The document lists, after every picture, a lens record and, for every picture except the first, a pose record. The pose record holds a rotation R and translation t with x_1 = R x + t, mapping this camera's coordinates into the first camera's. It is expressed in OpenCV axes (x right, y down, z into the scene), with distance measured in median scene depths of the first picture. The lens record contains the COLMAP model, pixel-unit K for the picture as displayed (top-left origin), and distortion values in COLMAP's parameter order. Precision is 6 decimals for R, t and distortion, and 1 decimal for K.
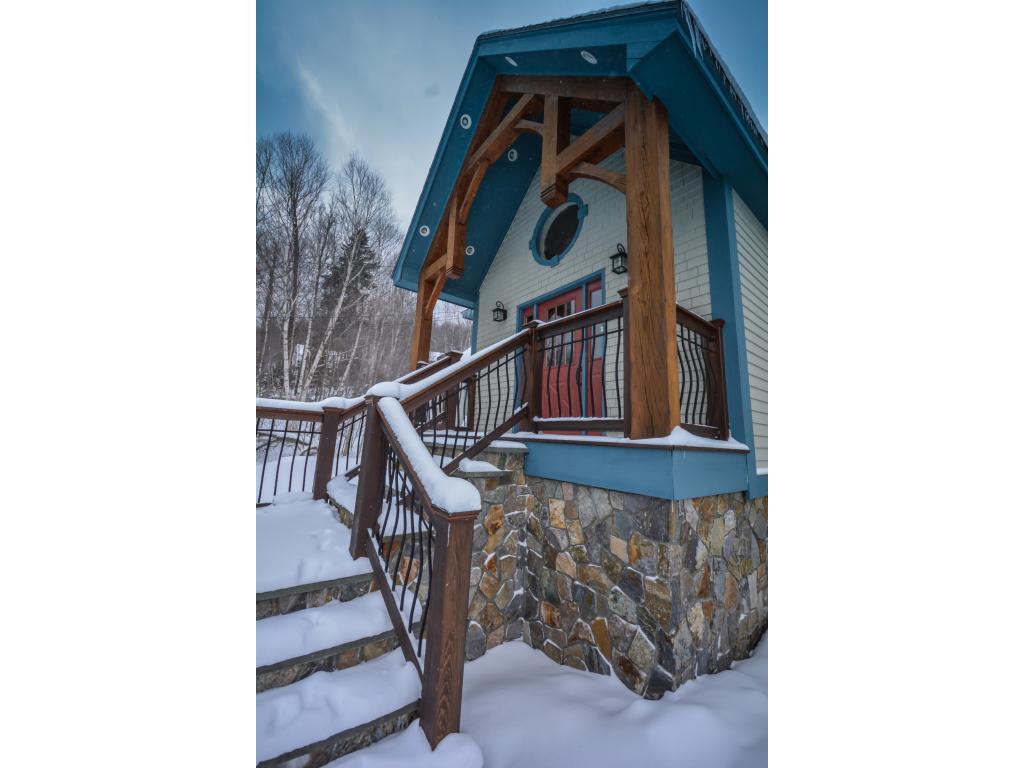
lens RADIAL K [[339.4, 0, 512.0], [0, 339.4, 384.0], [0, 0, 1]] dist [-0.000028, -0.000003]
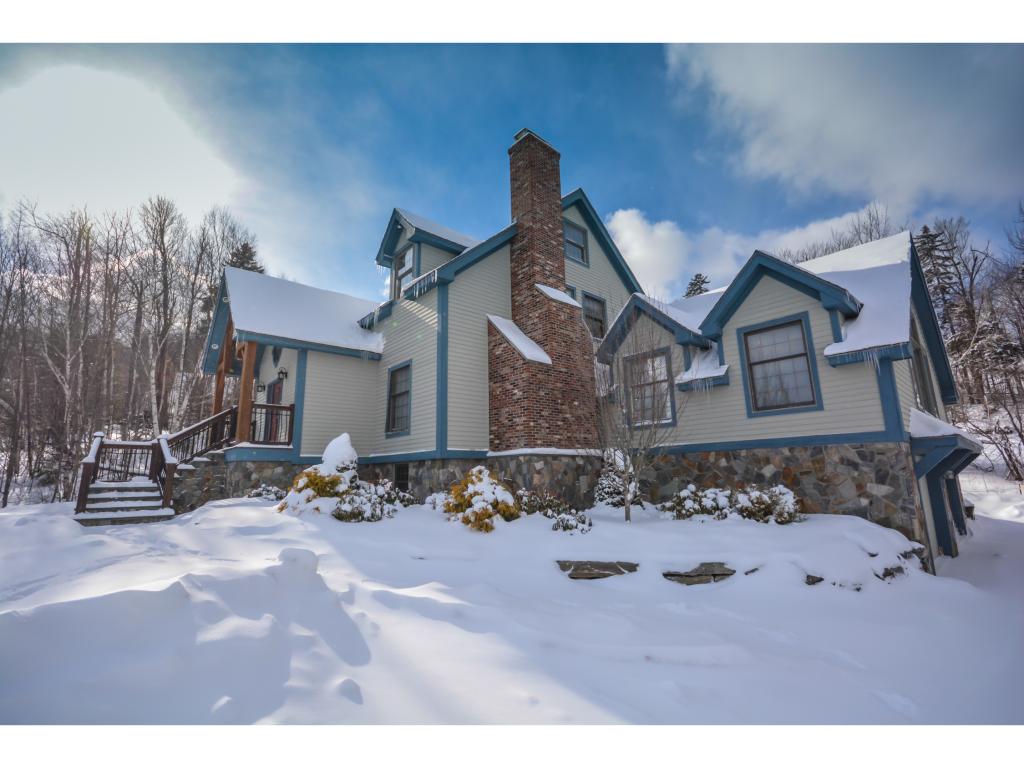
lens RADIAL K [[451.0, 0, 512.0], [0, 451.0, 384.0], [0, 0, 1]] dist [-0.000402, -0.000052]
pose [[0.996613, -0.063105, 0.052724, 2.406009], [0.064174, 0.997761, -0.018827, -0.174226], [-0.051418, 0.022147, 0.998432, -3.071596]]
